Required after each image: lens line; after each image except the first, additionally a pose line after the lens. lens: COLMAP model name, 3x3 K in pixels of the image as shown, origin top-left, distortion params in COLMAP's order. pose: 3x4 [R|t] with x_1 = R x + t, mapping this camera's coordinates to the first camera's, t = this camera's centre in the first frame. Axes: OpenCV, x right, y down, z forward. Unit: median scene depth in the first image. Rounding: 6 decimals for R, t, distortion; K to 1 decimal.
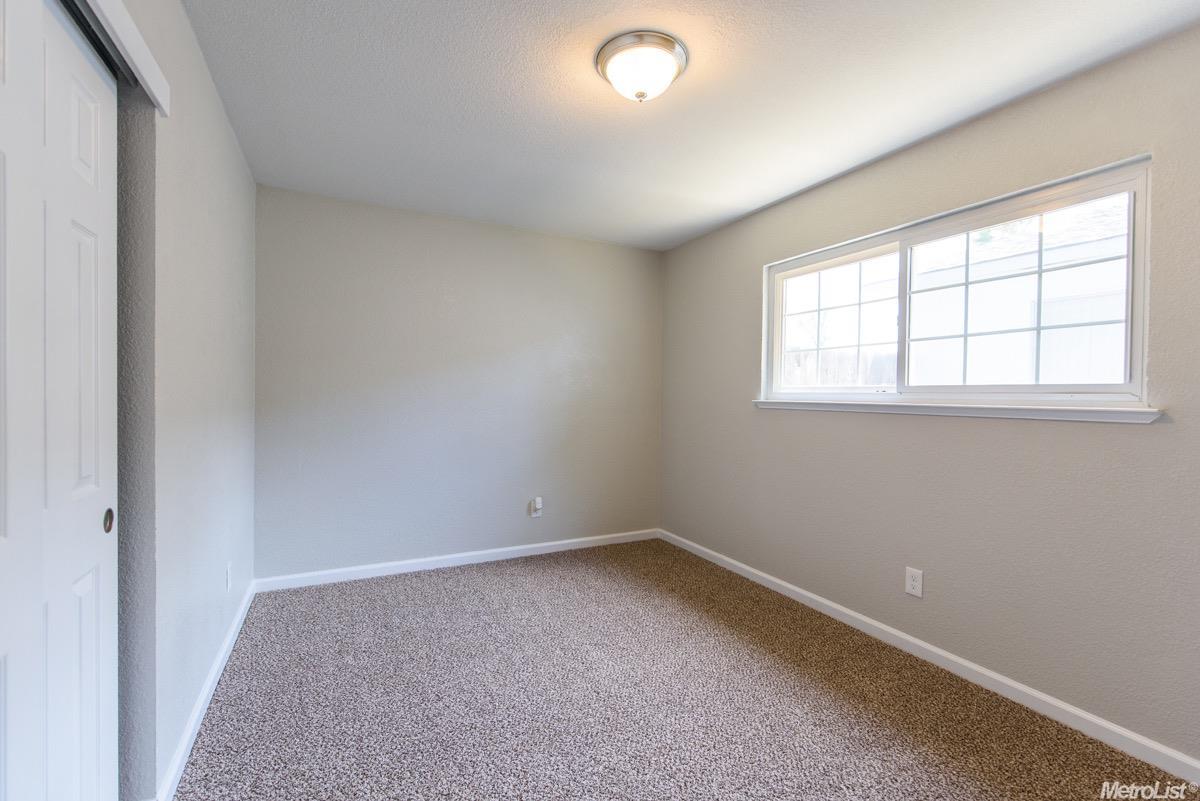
lens RADIAL K [[518.2, 0, 601.9], [0, 518.2, 400.1], [0, 0, 1]] dist [0.001561, -0.000100]
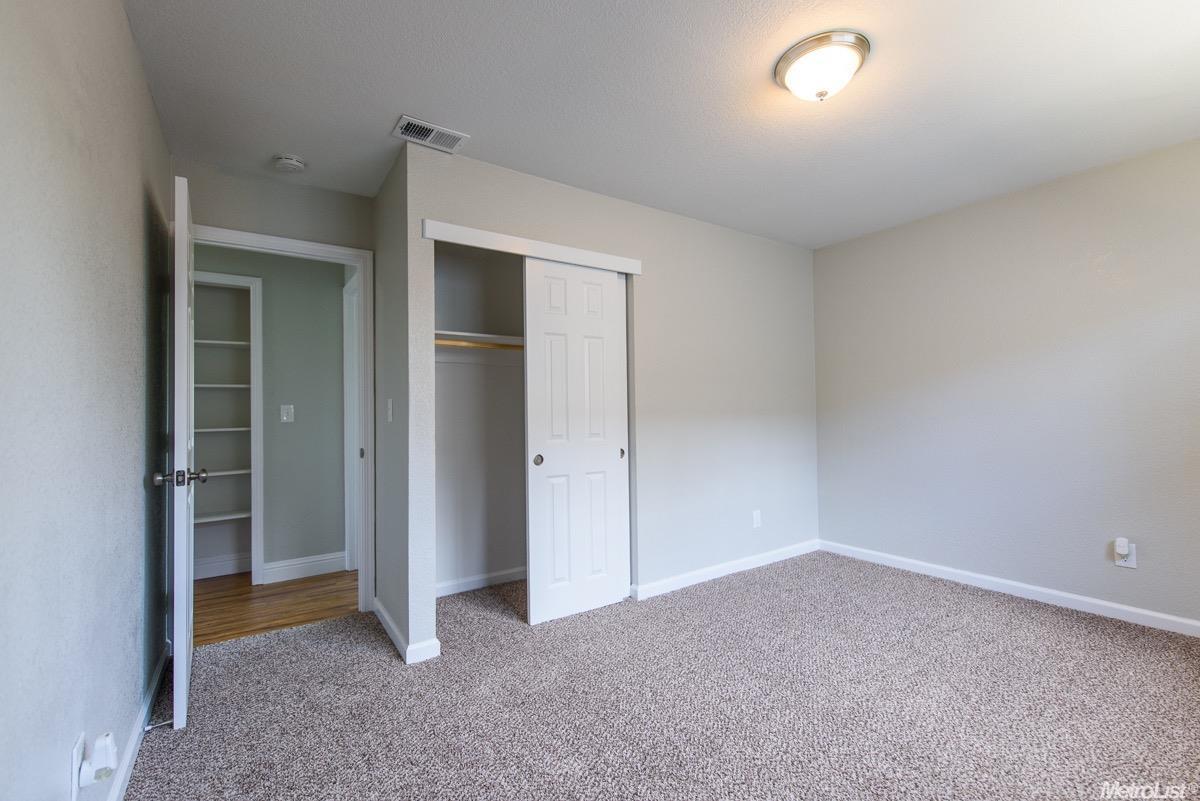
lens RADIAL K [[518.2, 0, 601.9], [0, 518.2, 400.1], [0, 0, 1]] dist [0.001561, -0.000100]
pose [[0.156400, -0.027874, -0.987300, 0.553303], [-0.002270, 0.999589, -0.028581, 0.025831], [0.987691, 0.006712, 0.156272, 0.228898]]
